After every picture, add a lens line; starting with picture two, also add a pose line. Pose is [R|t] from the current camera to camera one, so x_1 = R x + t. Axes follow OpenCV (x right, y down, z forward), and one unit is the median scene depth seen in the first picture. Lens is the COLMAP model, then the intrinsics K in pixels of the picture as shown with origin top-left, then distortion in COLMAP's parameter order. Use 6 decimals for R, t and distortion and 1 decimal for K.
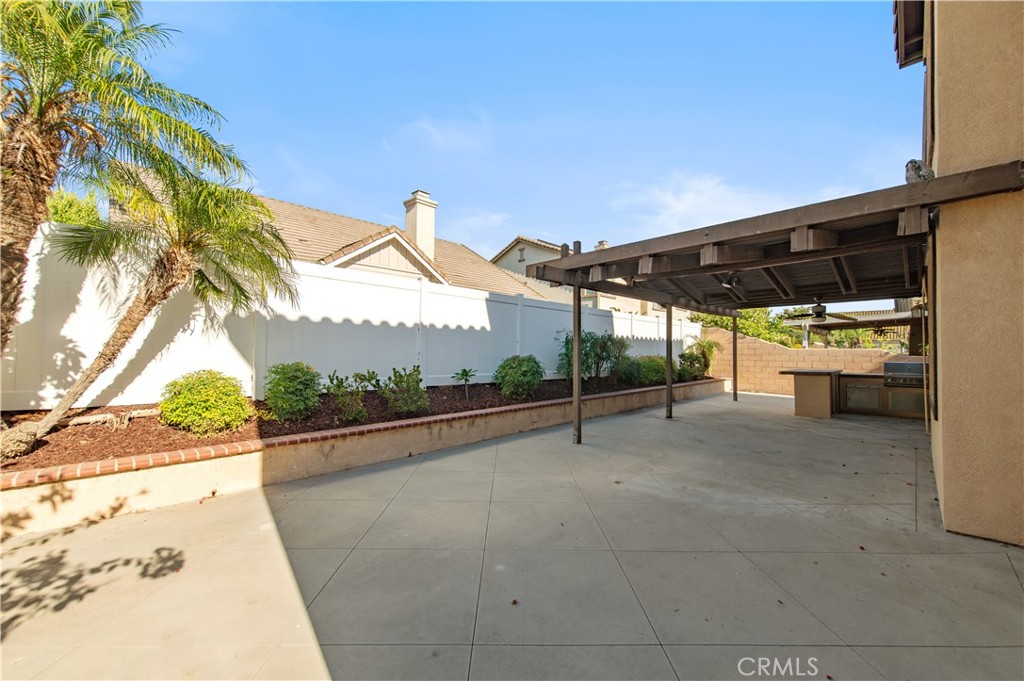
lens RADIAL K [[401.0, 0, 512.6], [0, 401.0, 342.4], [0, 0, 1]] dist [0.020992, -0.006993]
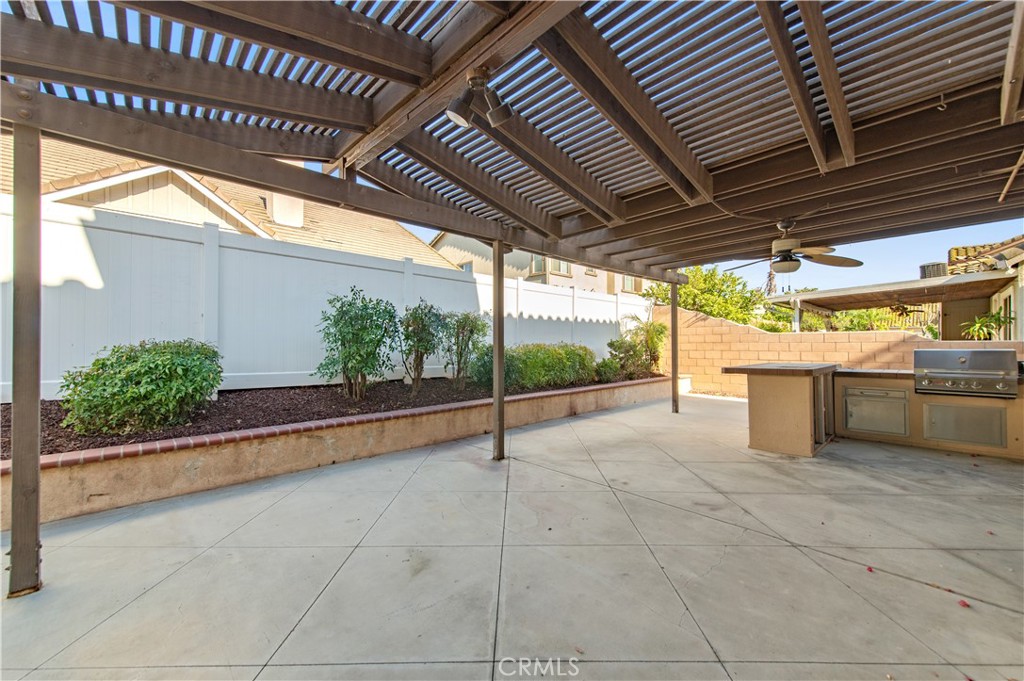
lens RADIAL K [[404.4, 0, 511.0], [0, 404.4, 337.9], [0, 0, 1]] dist [0.021631, -0.007252]
pose [[0.999799, -0.006760, -0.018878, 0.378742], [0.006877, 0.999958, 0.006115, 0.024860], [0.018836, -0.006244, 0.999803, 0.433884]]
